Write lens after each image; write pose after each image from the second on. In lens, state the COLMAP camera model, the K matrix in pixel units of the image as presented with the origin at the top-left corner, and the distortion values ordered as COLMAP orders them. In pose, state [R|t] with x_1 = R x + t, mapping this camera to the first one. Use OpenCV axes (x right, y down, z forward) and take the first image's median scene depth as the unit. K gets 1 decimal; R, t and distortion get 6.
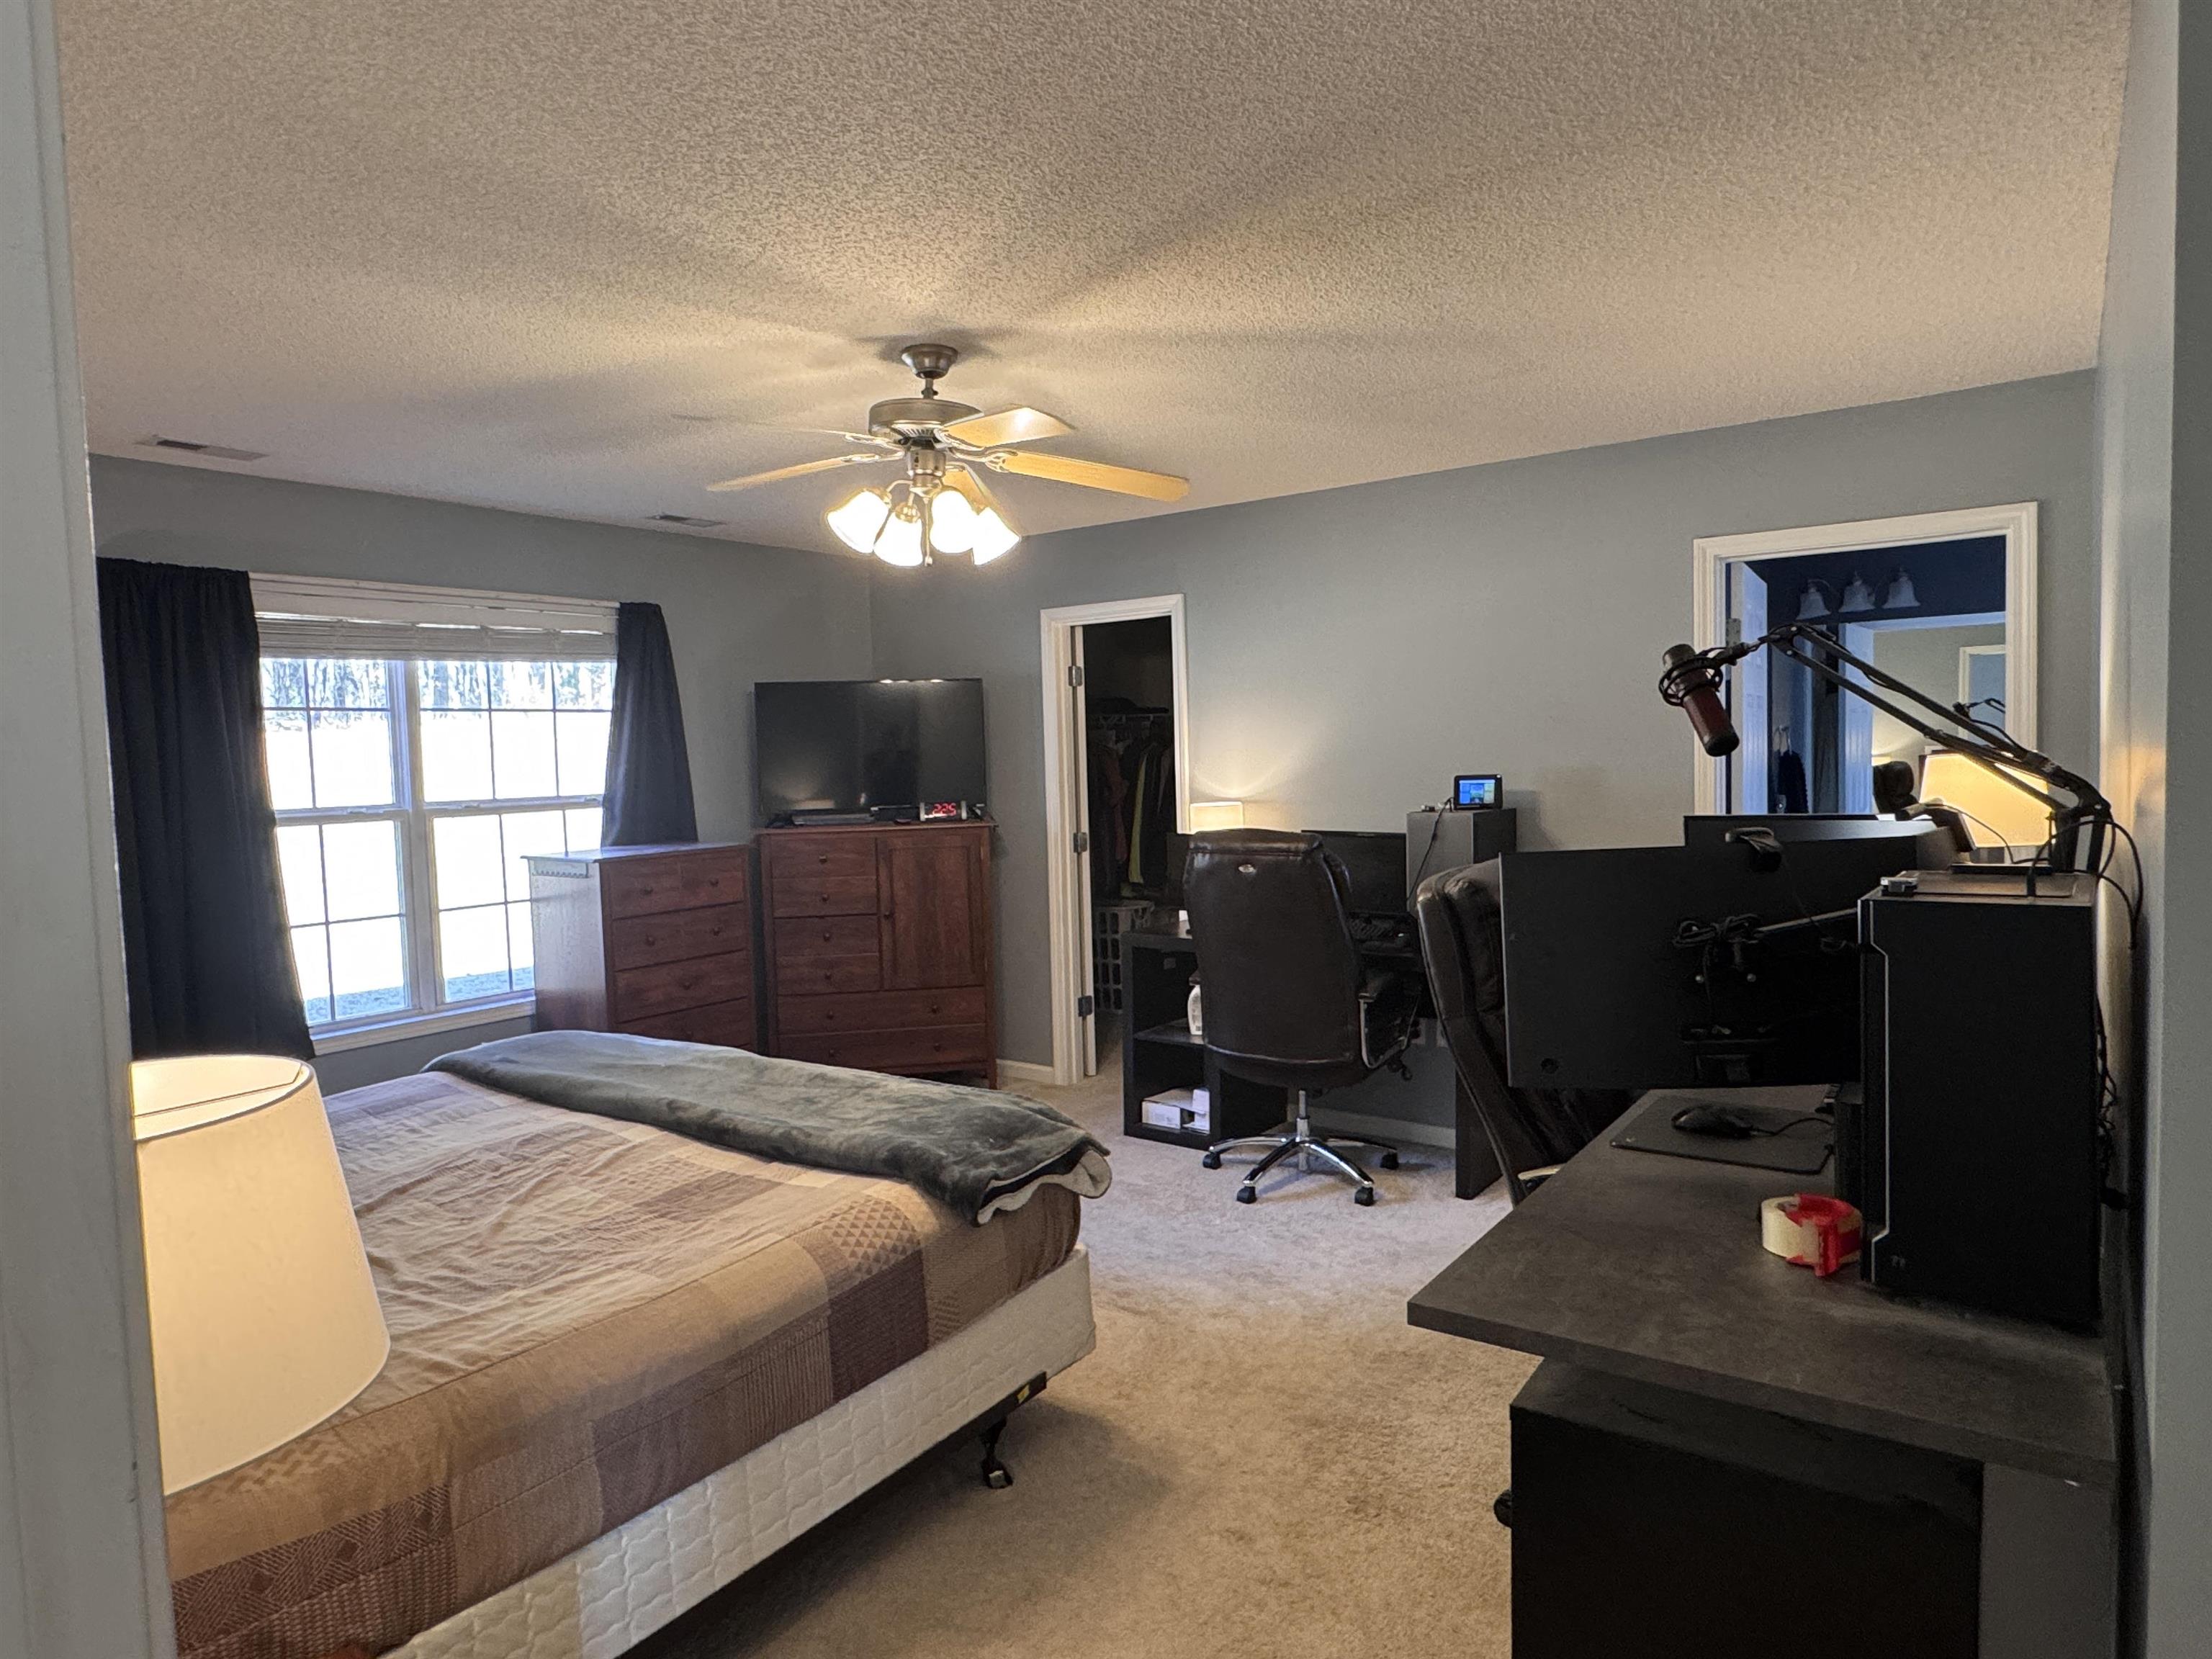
lens RADIAL K [[1327.2, 0, 1106.0], [0, 1327.2, 829.5], [0, 0, 1]] dist [-0.003748, -0.000141]
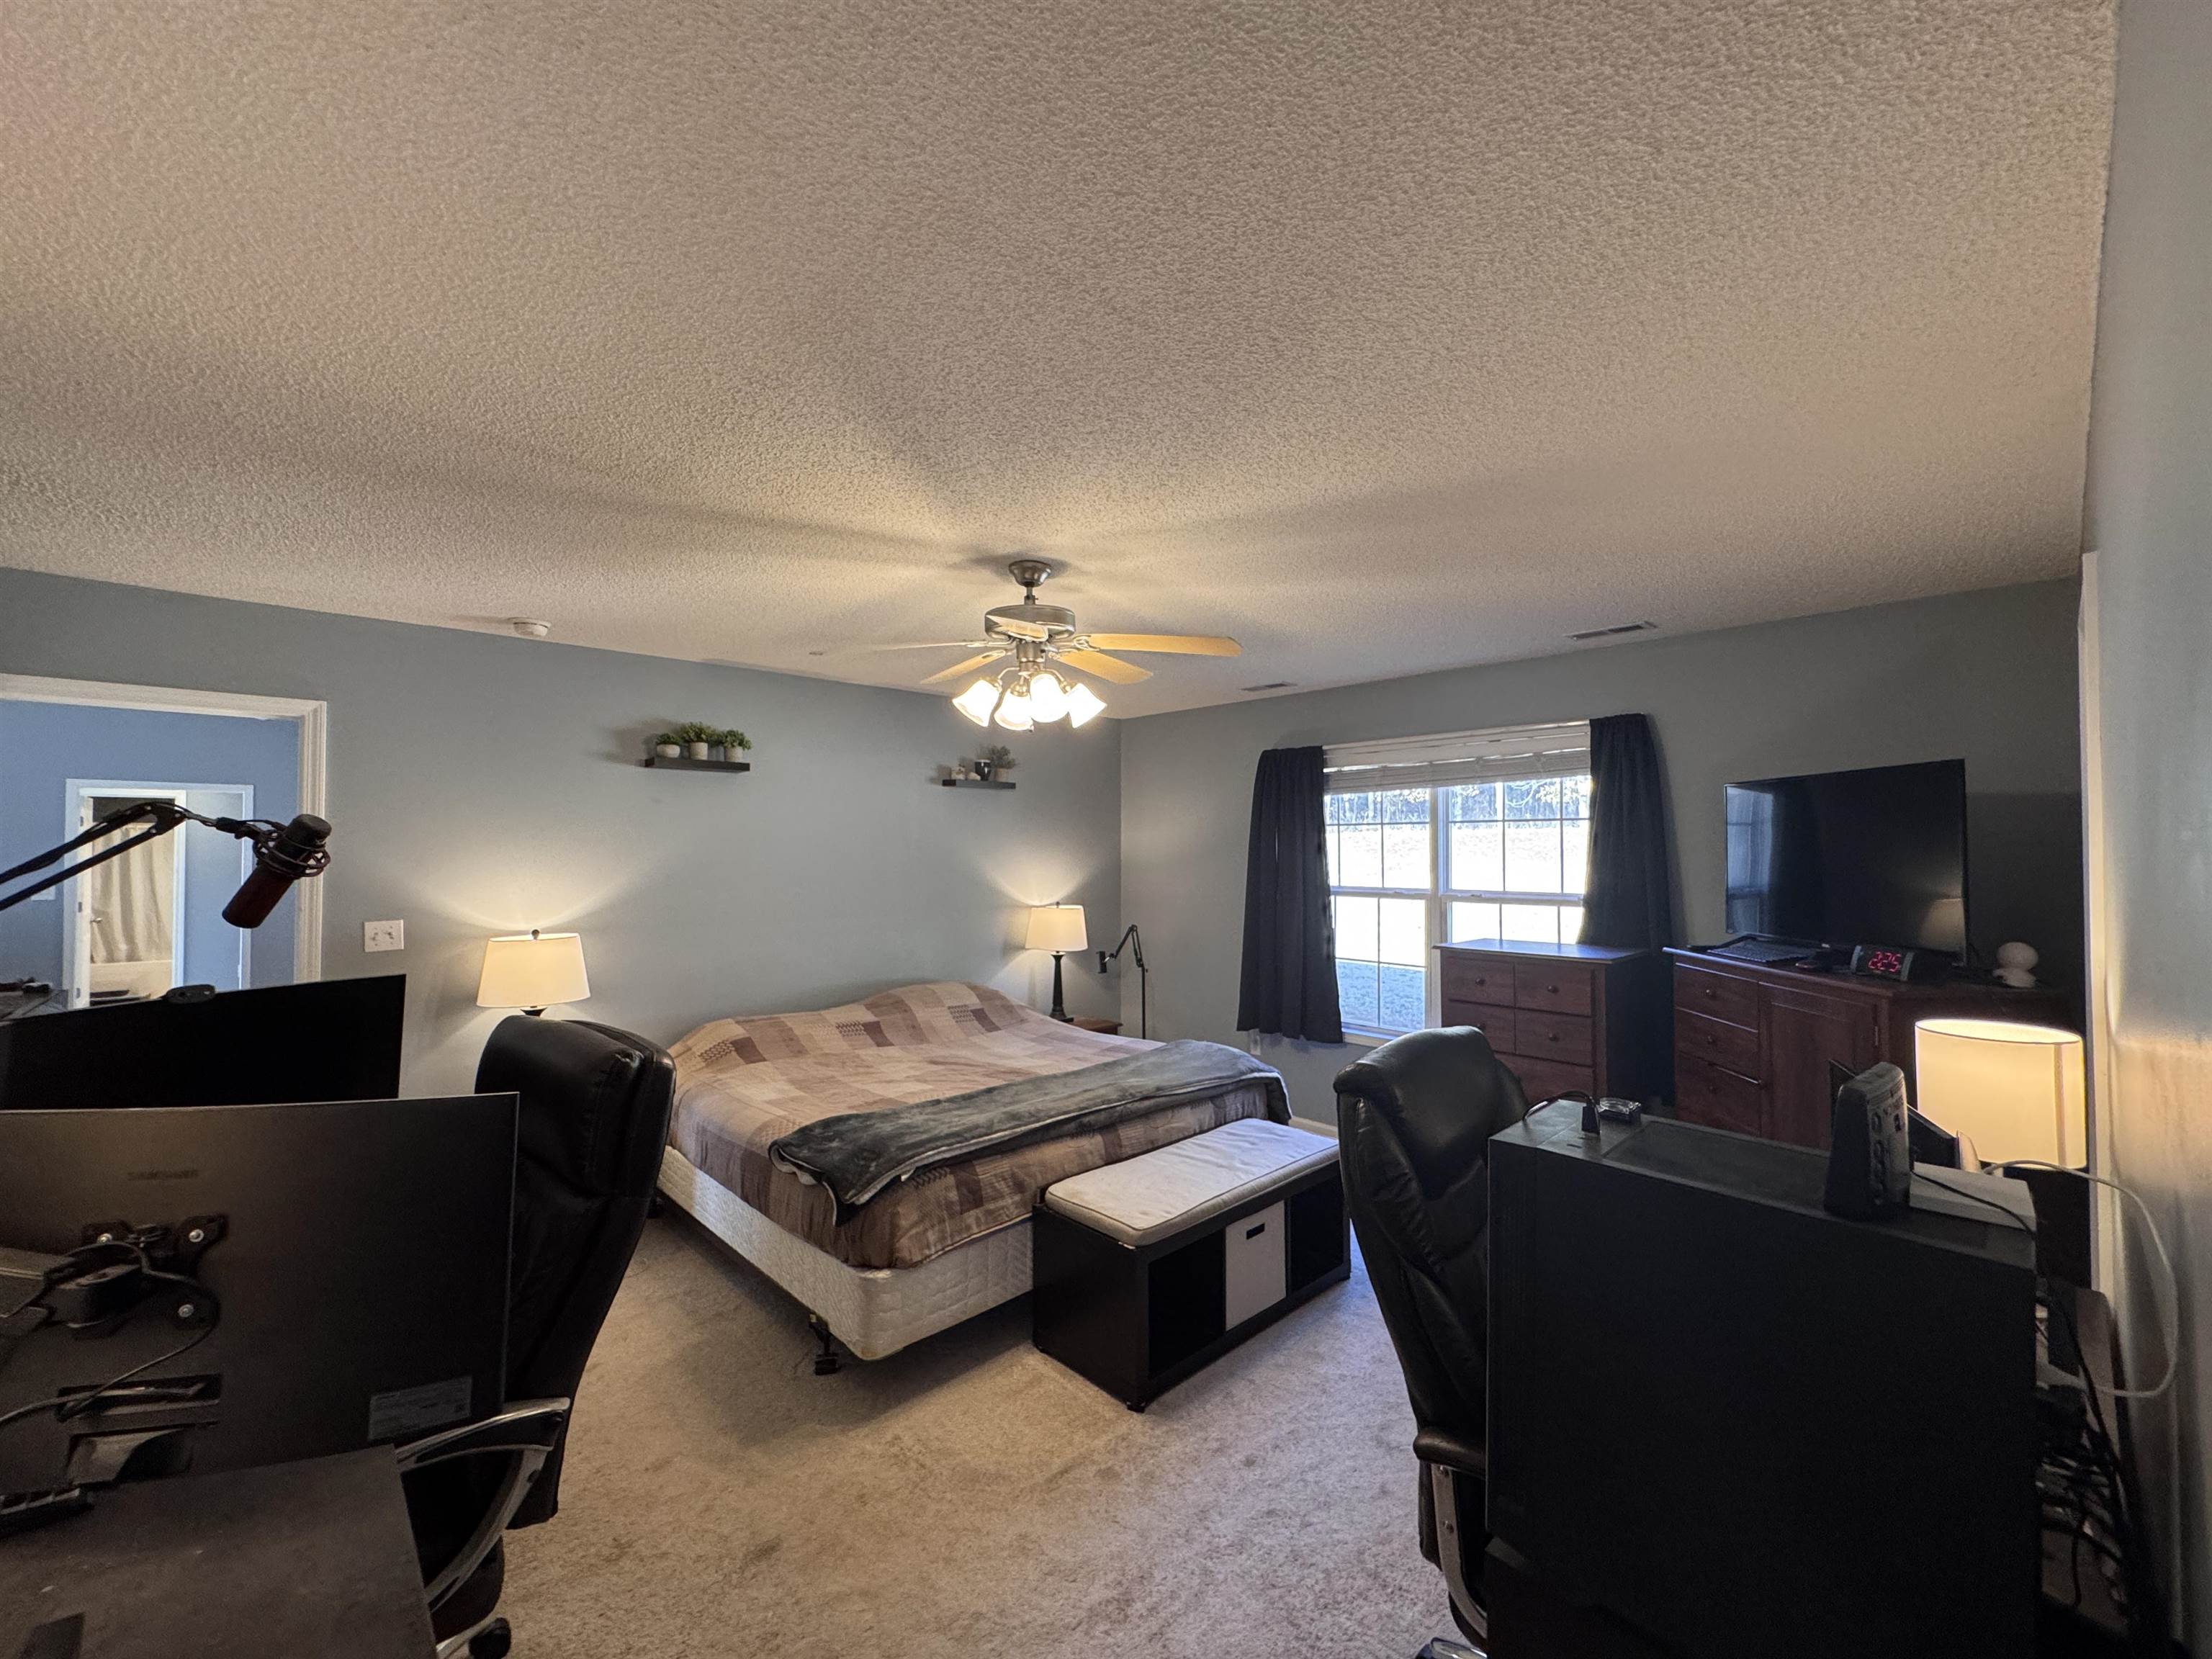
lens RADIAL K [[896.8, 0, 1106.0], [0, 896.8, 829.5], [0, 0, 1]] dist [-0.000351, 0.000000]
pose [[-0.202724, 0.008576, -0.979198, 0.484070], [-0.049724, 0.998582, 0.019040, -0.084662], [0.977973, 0.052549, -0.202010, 0.860879]]
